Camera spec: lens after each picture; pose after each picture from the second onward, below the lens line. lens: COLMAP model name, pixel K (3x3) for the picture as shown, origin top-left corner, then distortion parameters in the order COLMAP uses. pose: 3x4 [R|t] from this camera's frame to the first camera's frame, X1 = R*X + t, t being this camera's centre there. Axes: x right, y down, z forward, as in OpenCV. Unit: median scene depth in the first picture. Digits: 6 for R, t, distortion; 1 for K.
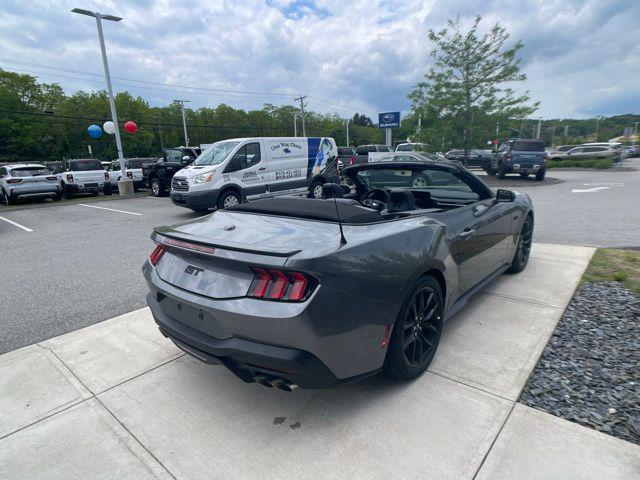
lens RADIAL K [[388.2, 0, 316.3], [0, 388.2, 240.4], [0, 0, 1]] dist [-0.009096, 0.000960]
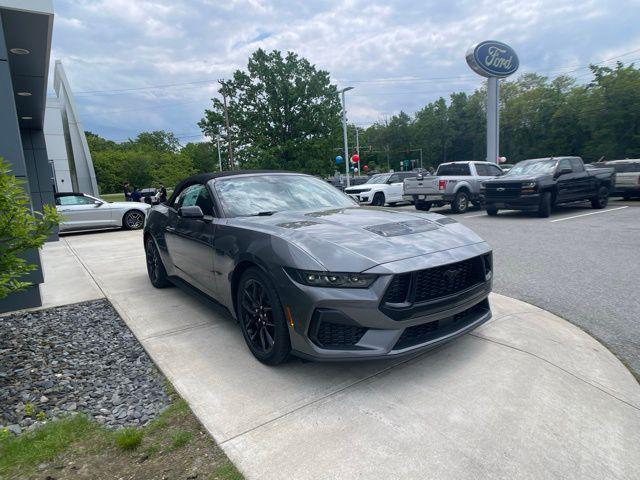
lens RADIAL K [[388.2, 0, 316.3], [0, 388.2, 240.4], [0, 0, 1]] dist [-0.009096, 0.000960]
pose [[-0.224008, 0.194874, -0.954906, 0.444837], [-0.162890, 0.958536, 0.233827, -0.107523], [0.960878, 0.207924, -0.182976, 0.491567]]
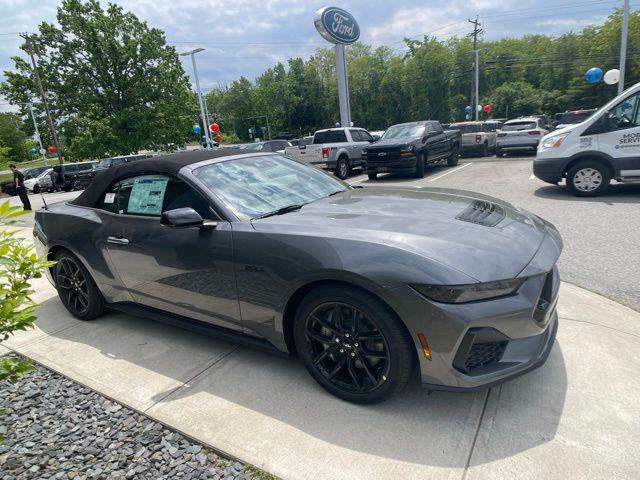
lens RADIAL K [[389.8, 0, 312.6], [0, 389.8, 237.4], [0, 0, 1]] dist [-0.003980, -0.002288]
pose [[0.154342, 0.266186, -0.951485, 0.391837], [-0.136342, 0.959549, 0.246326, -0.094288], [0.978565, 0.091709, 0.184391, 0.364289]]
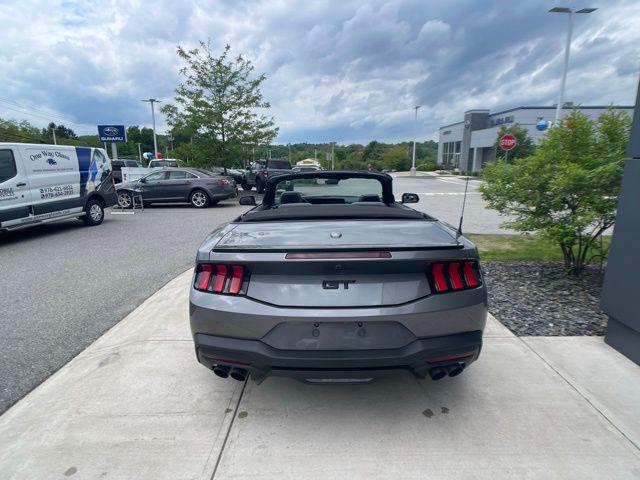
lens RADIAL K [[386.0, 0, 320.0], [0, 386.0, 240.0], [0, 0, 1]] dist [-0.013249, -0.001179]
pose [[0.756506, -0.099218, 0.646417, -0.187898], [0.128614, 0.991693, 0.001696, -0.005796], [-0.641215, 0.081856, 0.762983, 0.075780]]
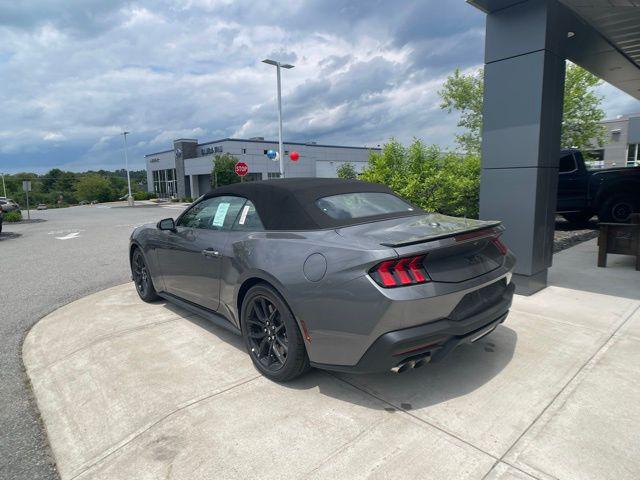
lens RADIAL K [[389.5, 0, 321.9], [0, 389.5, 231.7], [0, 0, 1]] dist [-0.006493, -0.001963]
pose [[0.118721, -0.088507, 0.988975, -0.307299], [0.254872, 0.965363, 0.055798, -0.035888], [-0.959659, 0.245438, 0.137167, 0.260900]]
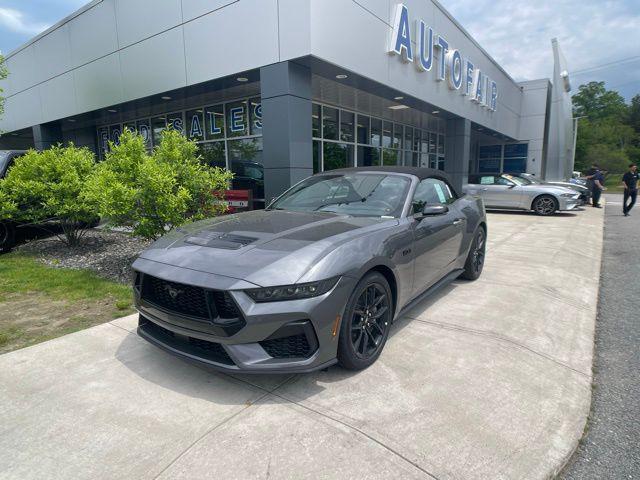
lens RADIAL K [[388.2, 0, 316.3], [0, 388.2, 240.4], [0, 0, 1]] dist [-0.009096, 0.000960]
pose [[-0.994956, 0.067254, -0.074423, 0.148478], [0.033393, 0.921694, 0.386478, -0.159483], [0.094588, 0.382043, -0.919291, 0.732547]]
